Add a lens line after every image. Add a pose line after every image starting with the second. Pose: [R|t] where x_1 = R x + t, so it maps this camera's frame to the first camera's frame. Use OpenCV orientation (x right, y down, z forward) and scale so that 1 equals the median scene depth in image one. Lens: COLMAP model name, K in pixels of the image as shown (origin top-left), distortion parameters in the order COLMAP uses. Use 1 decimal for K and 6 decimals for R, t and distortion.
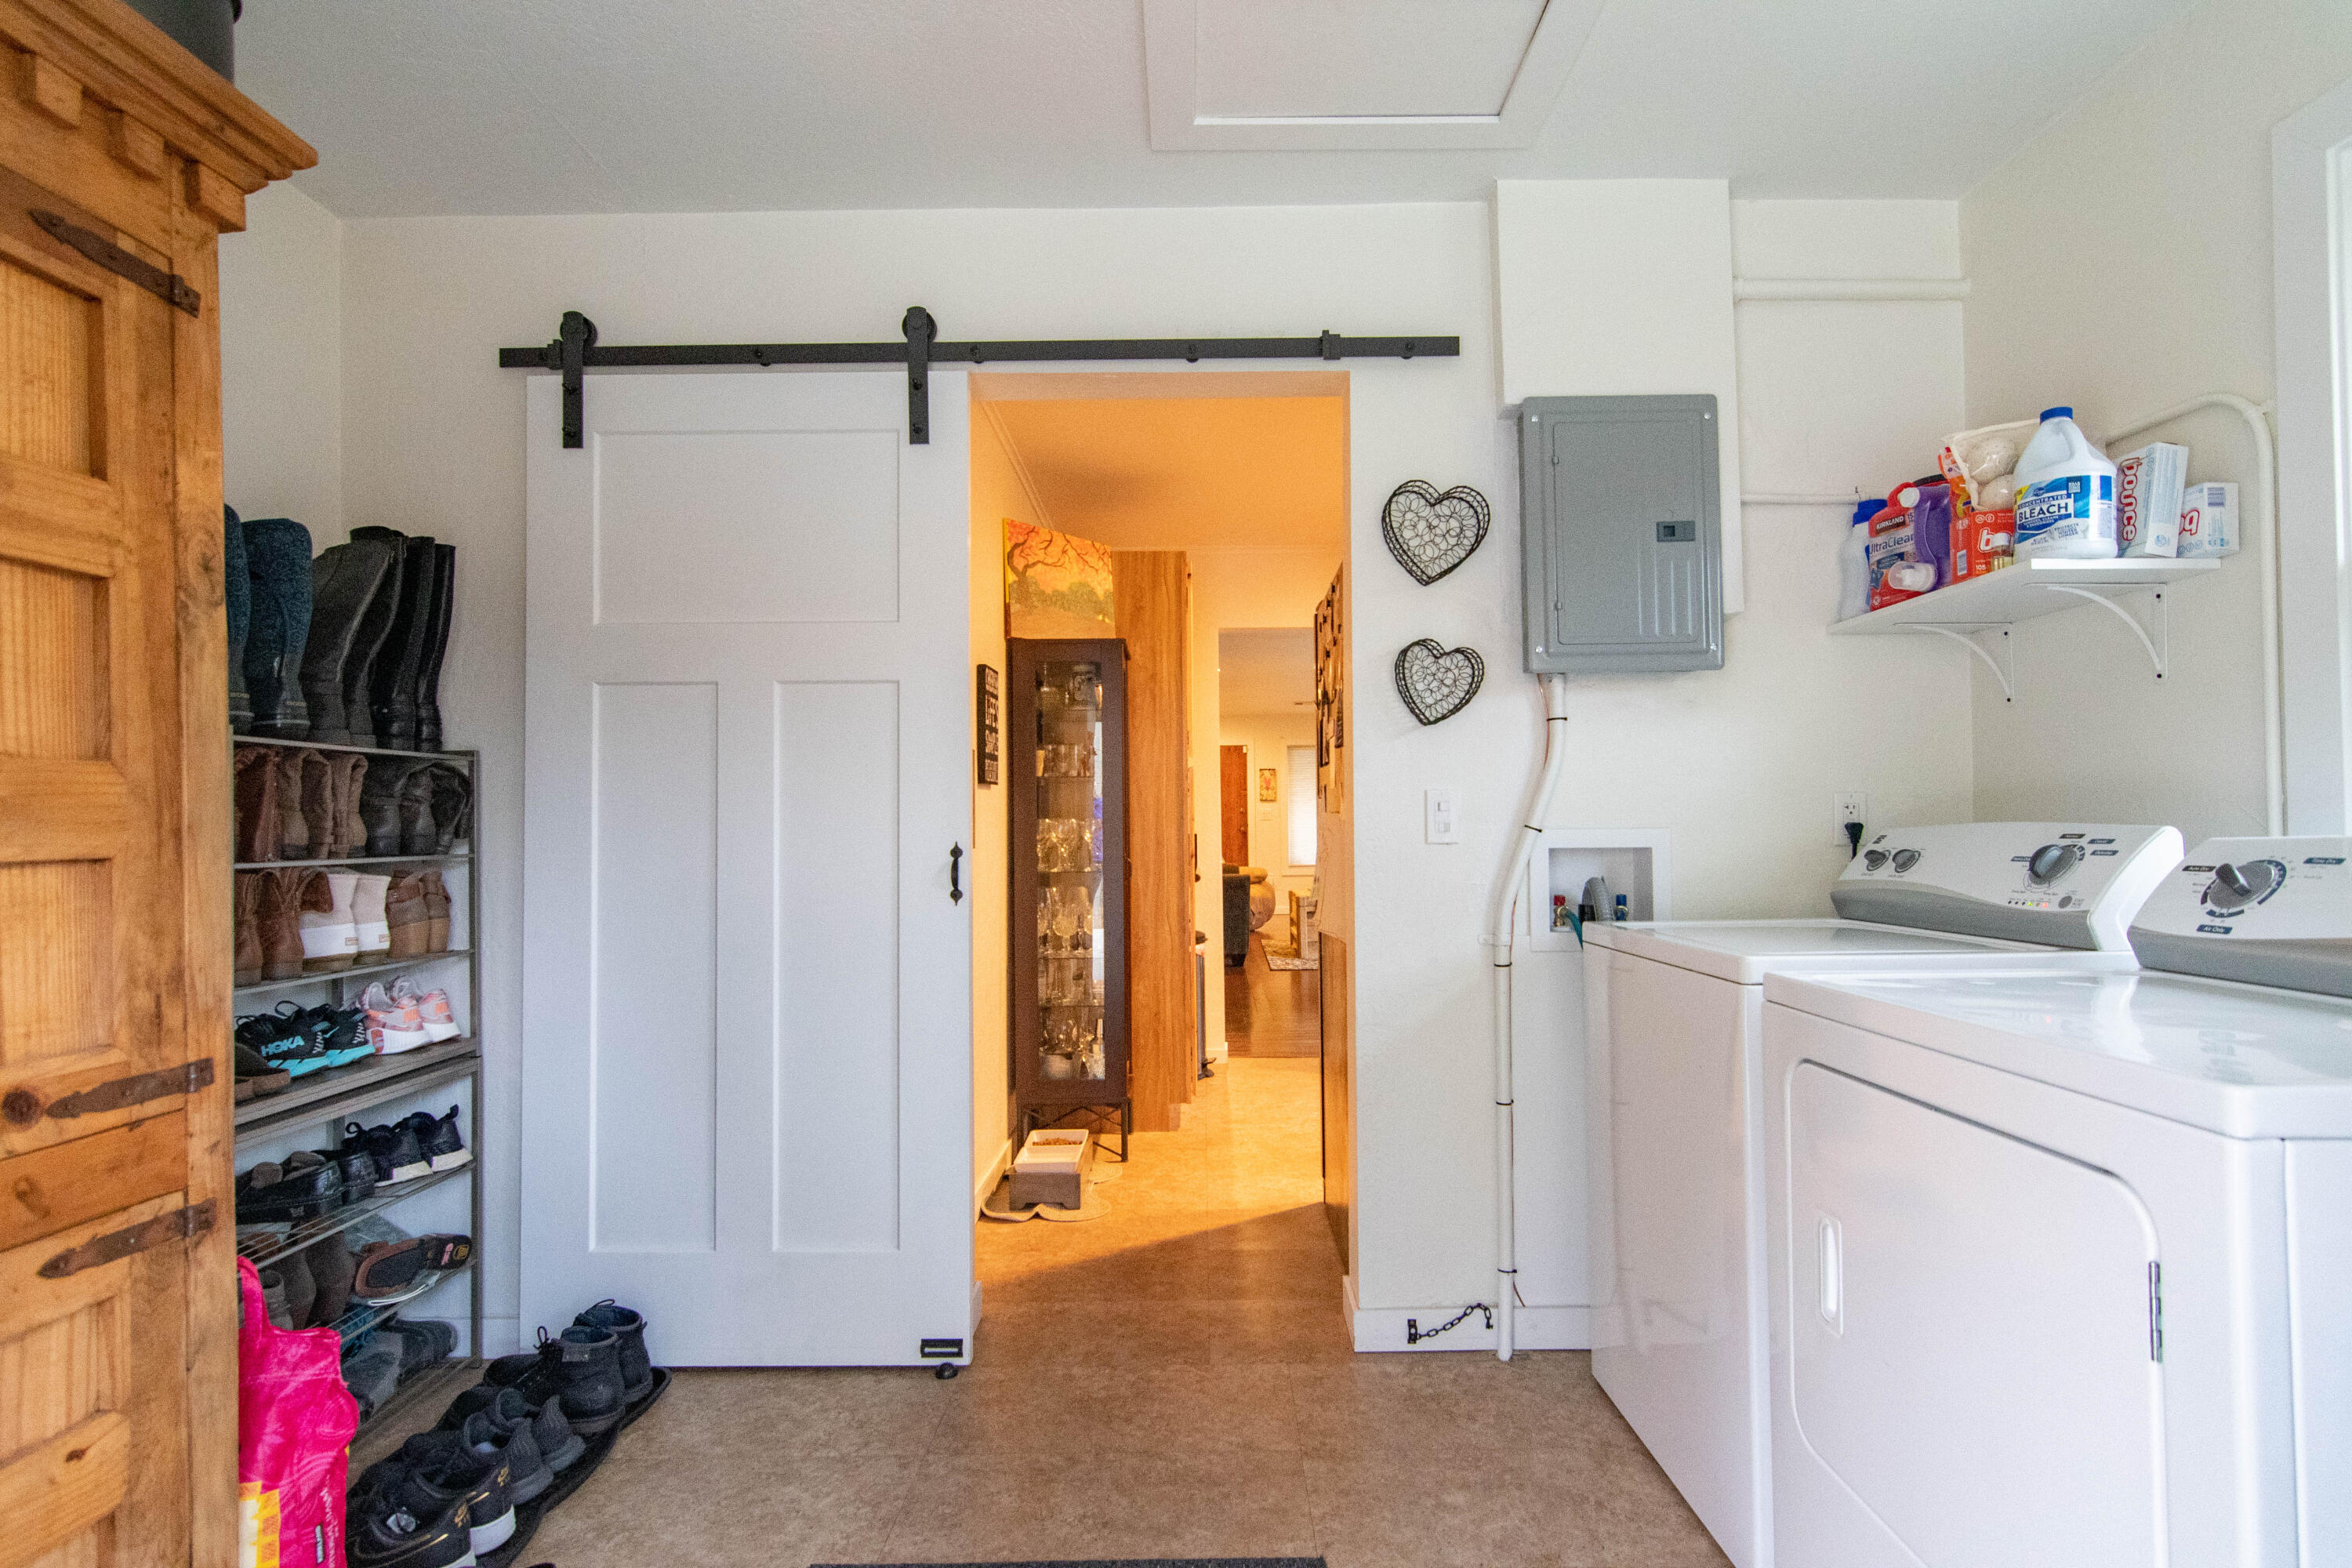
lens RADIAL K [[1153.2, 0, 1170.8], [0, 1153.2, 808.6], [0, 0, 1]] dist [-0.000669, 0.001032]
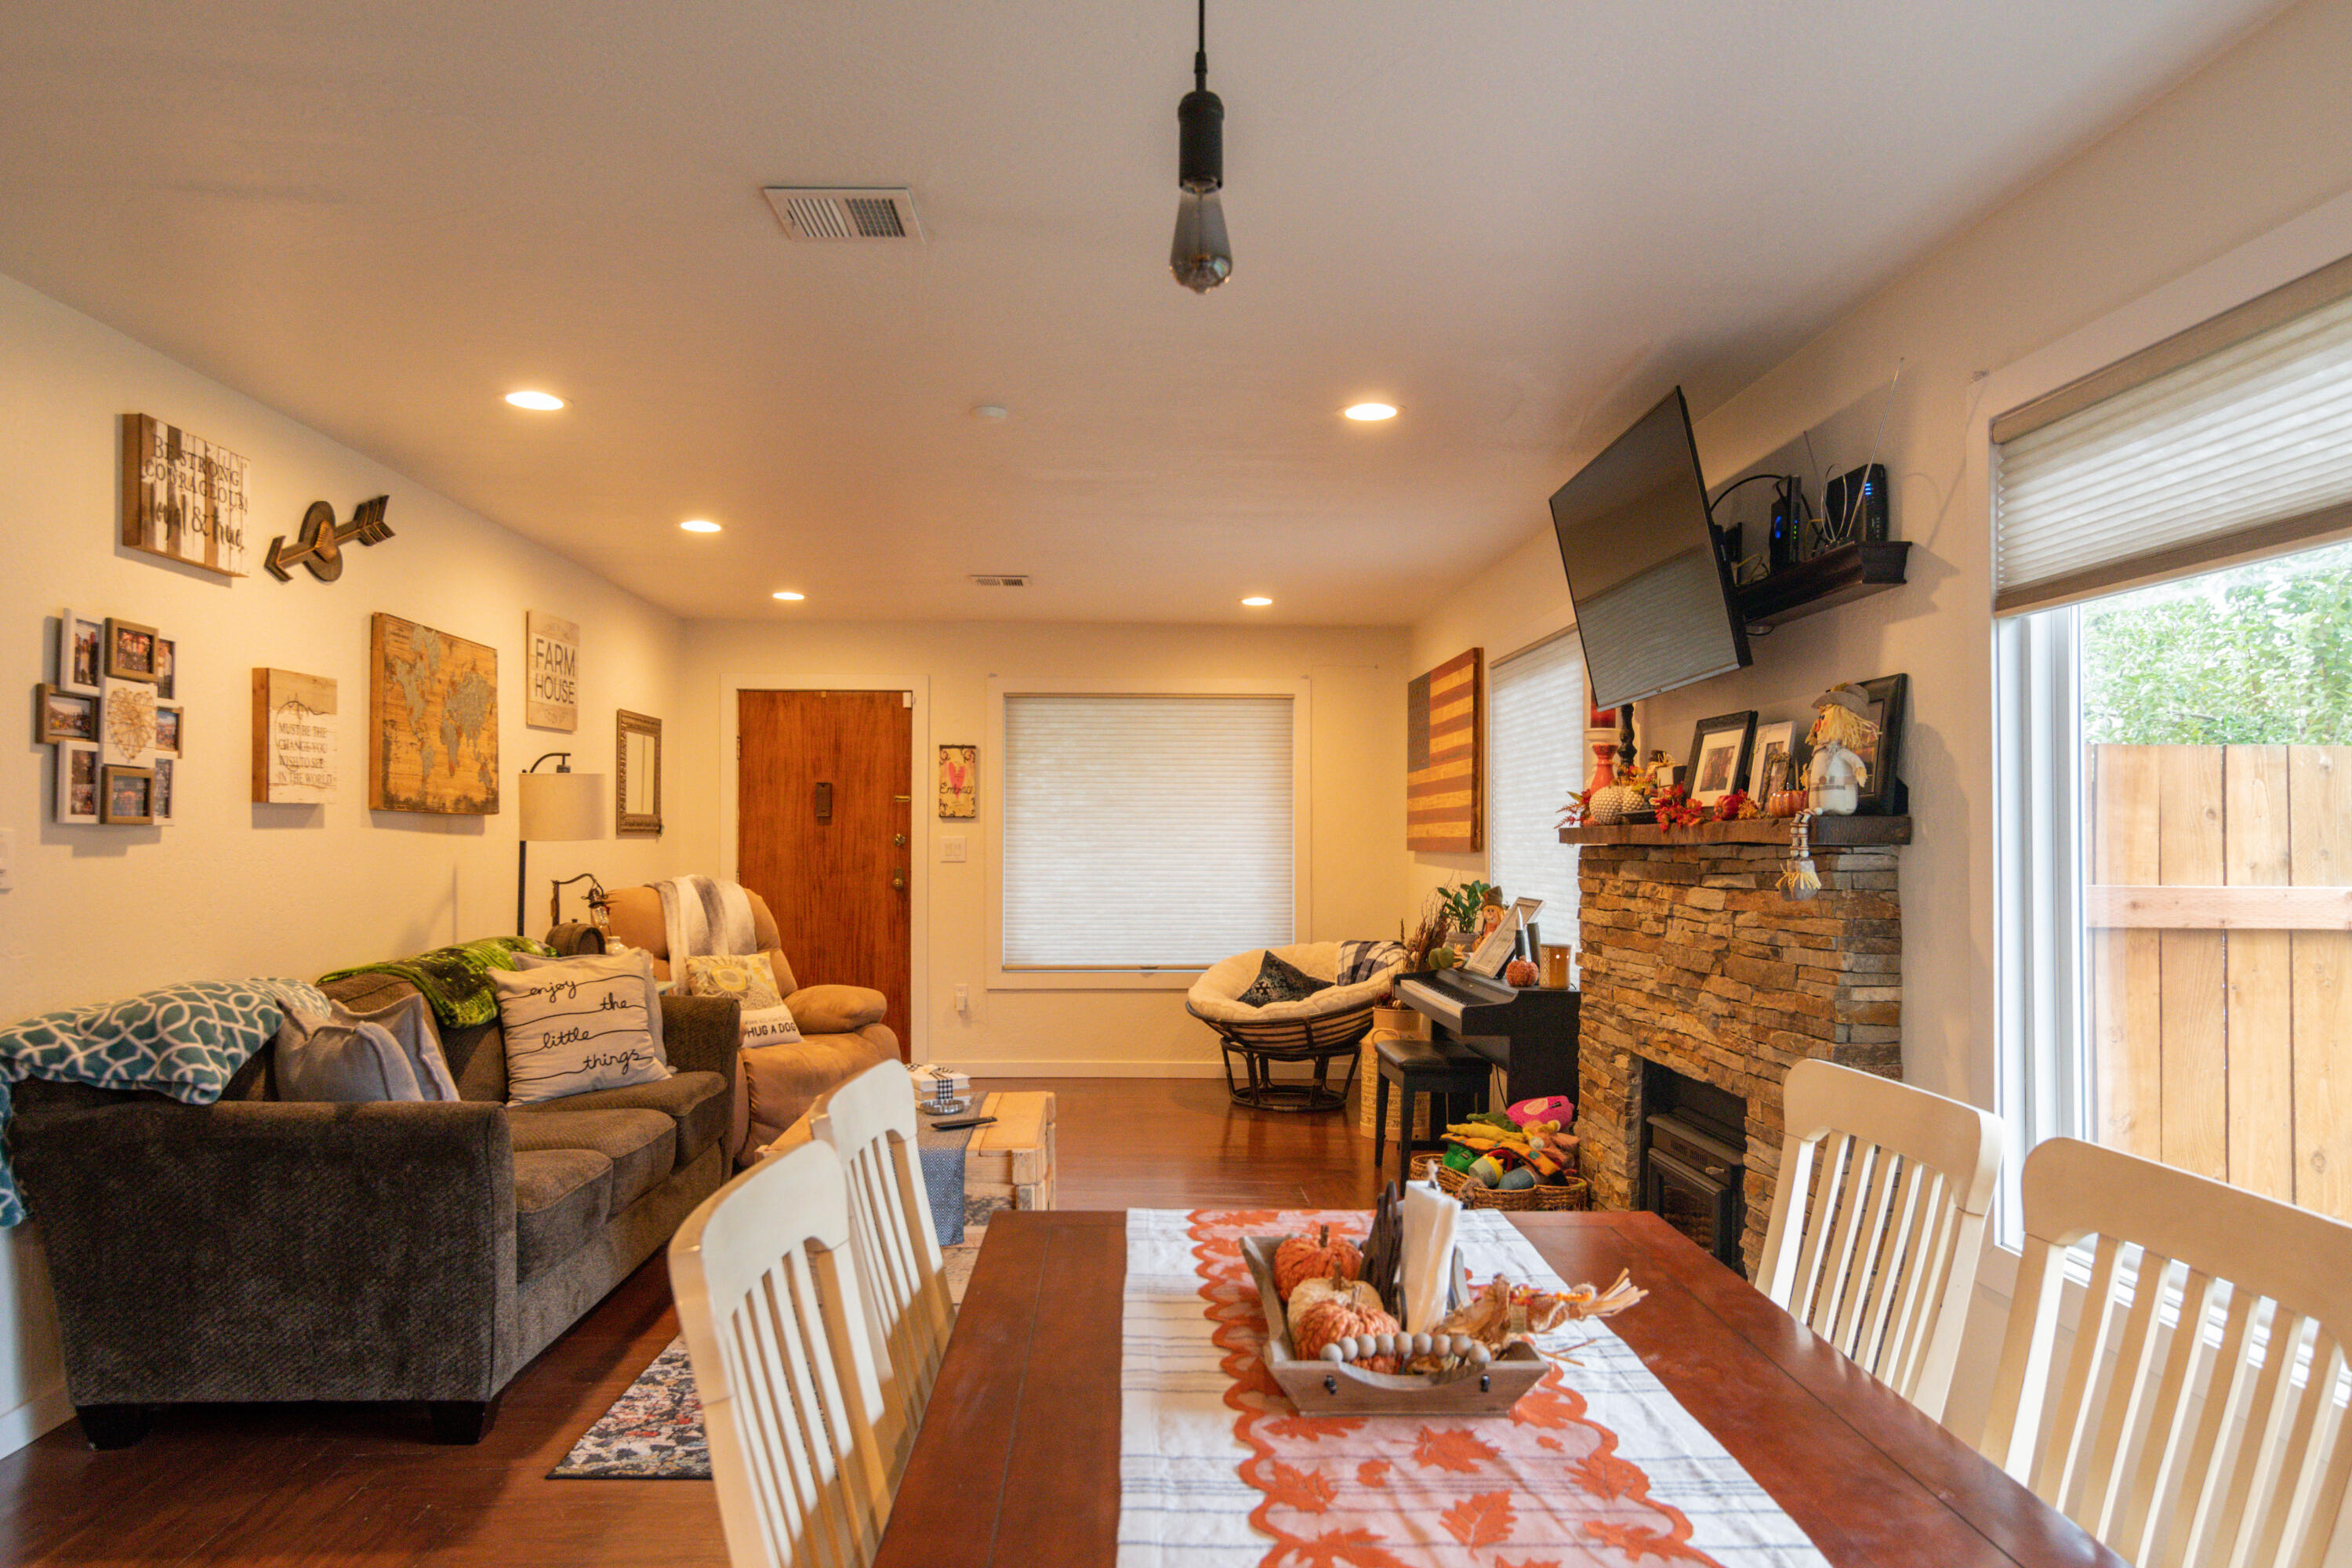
lens RADIAL K [[1575.6, 0, 1179.7], [0, 1575.6, 814.6], [0, 0, 1]] dist [0.000229, 0.001903]
pose [[0.997824, 0.007321, 0.065521, 0.160892], [-0.006930, 0.999957, -0.006196, -0.006010], [-0.065563, 0.005729, 0.997832, 0.489442]]
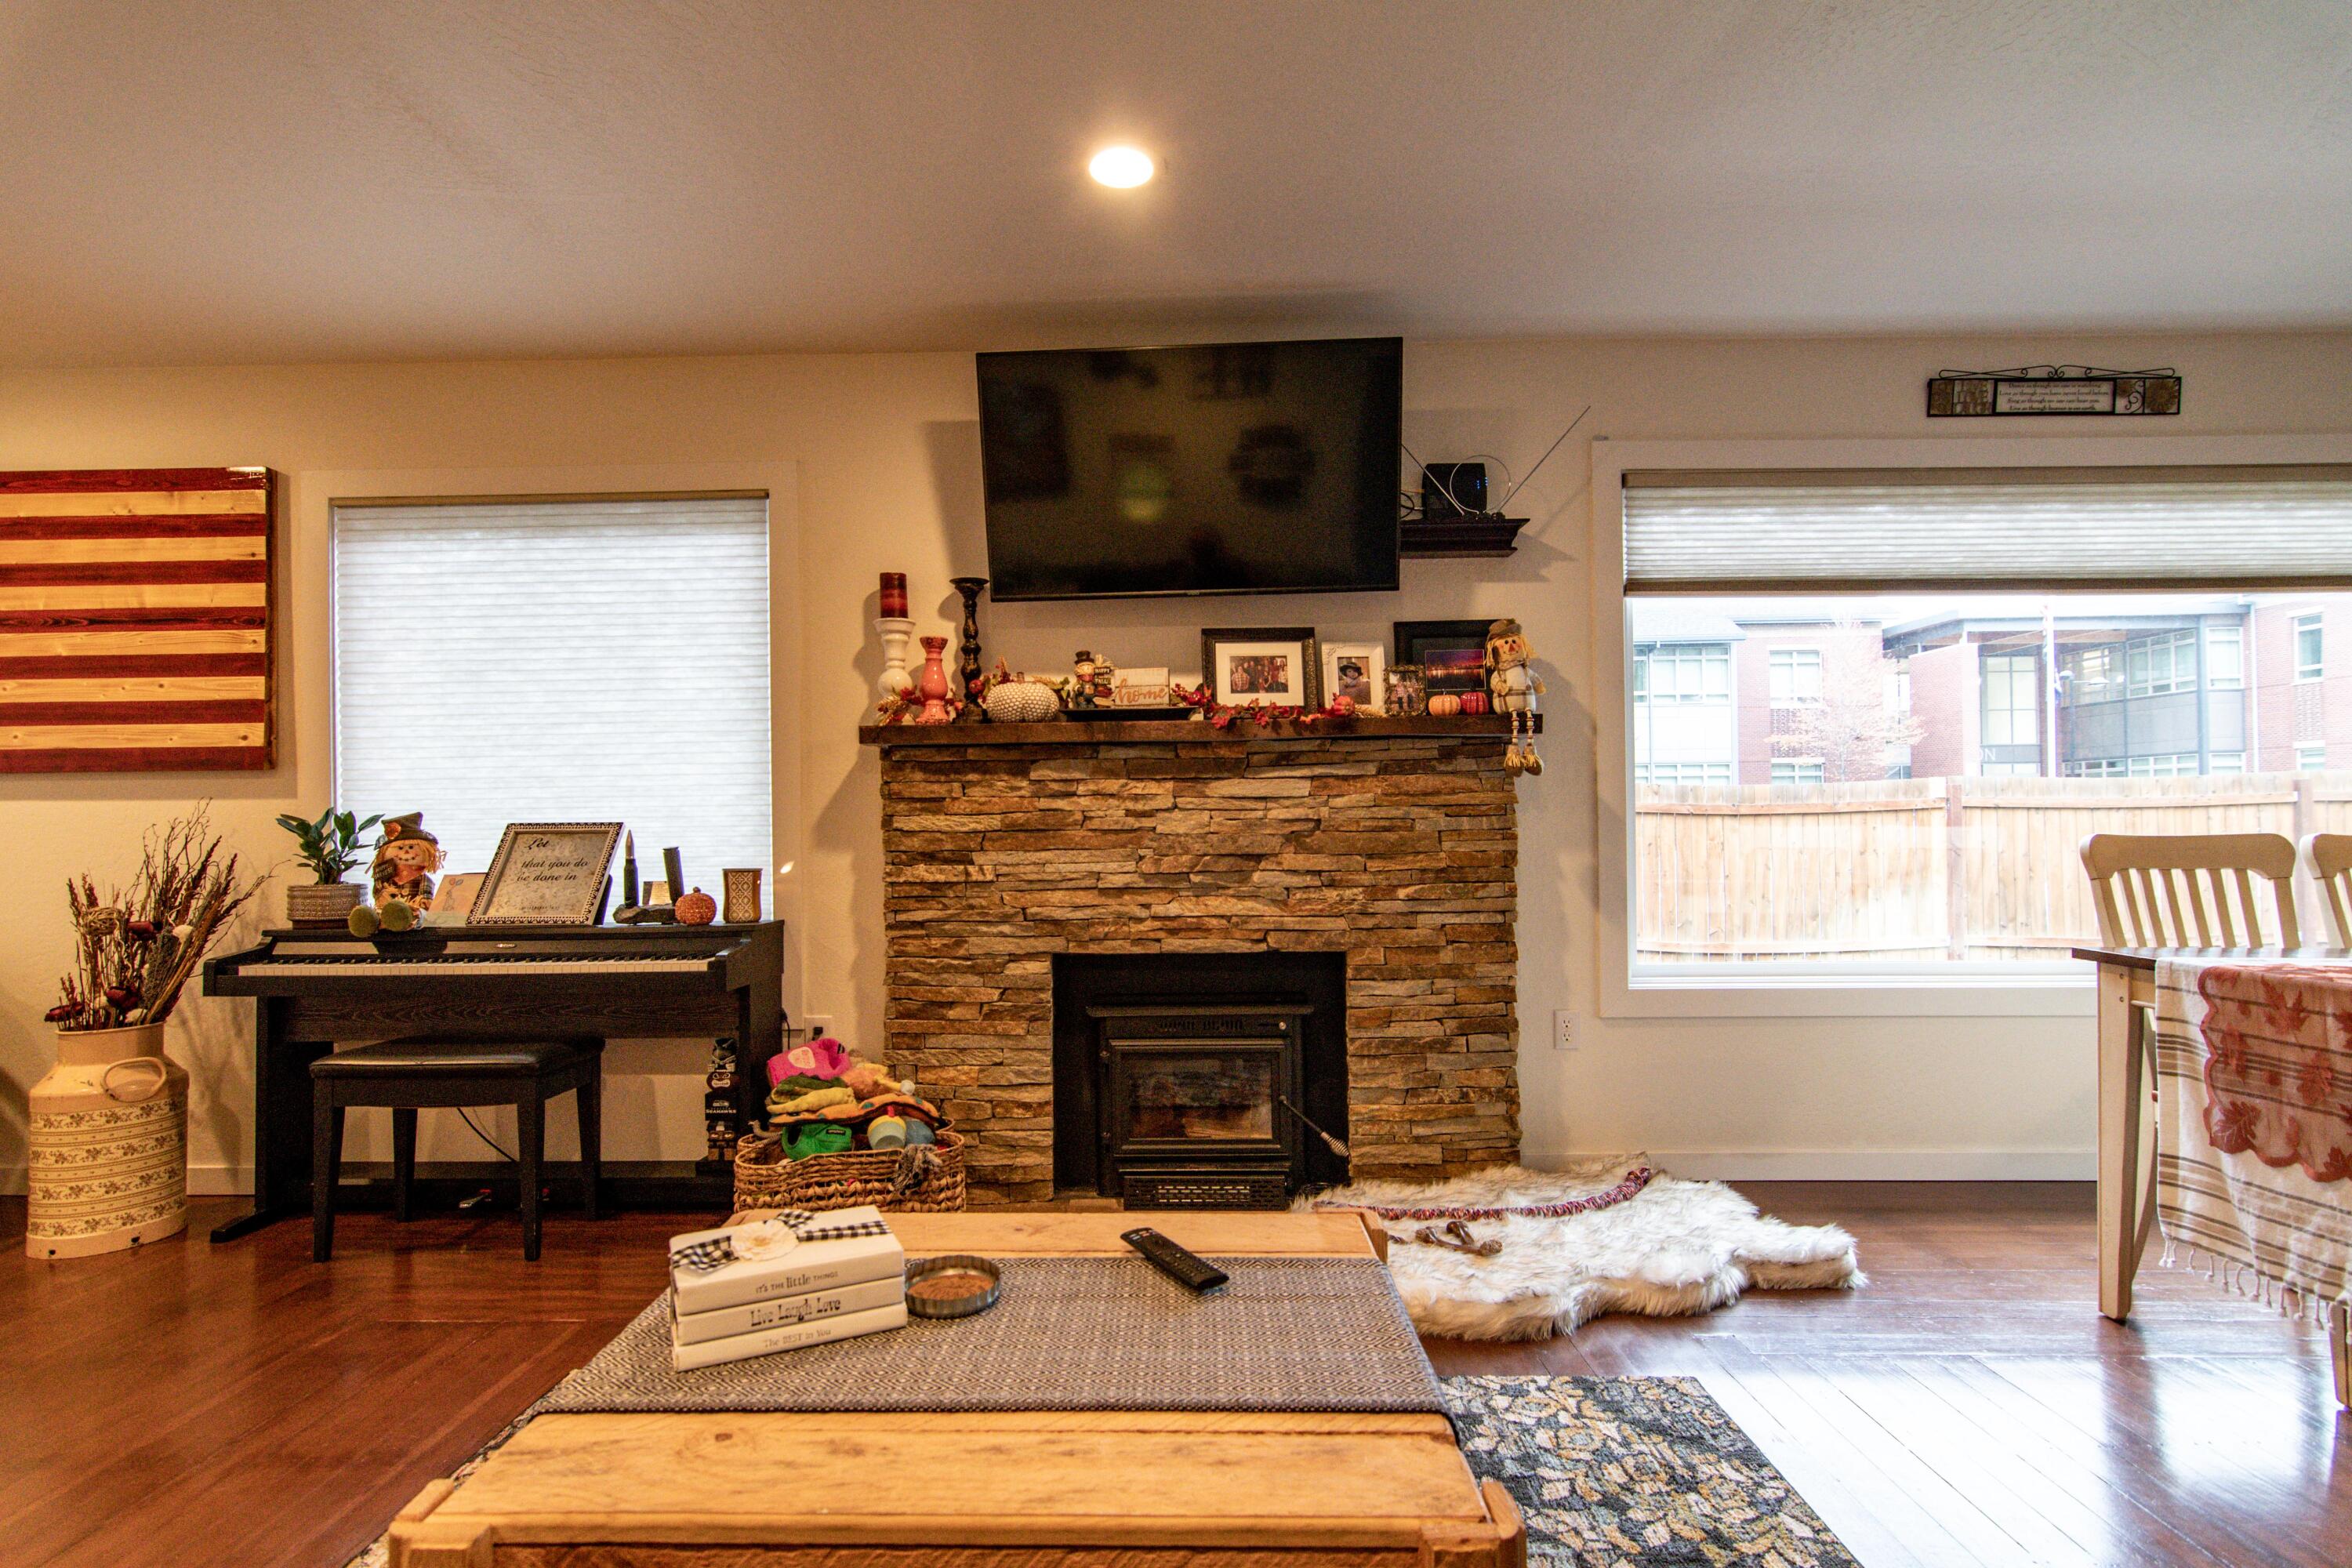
lens RADIAL K [[1125.0, 0, 1193.7], [0, 1125.0, 810.1], [0, 0, 1]] dist [-0.000006, 0.000153]
pose [[-0.003984, 0.011537, 0.999926, 0.019400], [0.001308, 0.999933, -0.011532, 0.018373], [-0.999991, 0.001262, -0.003999, 0.849716]]
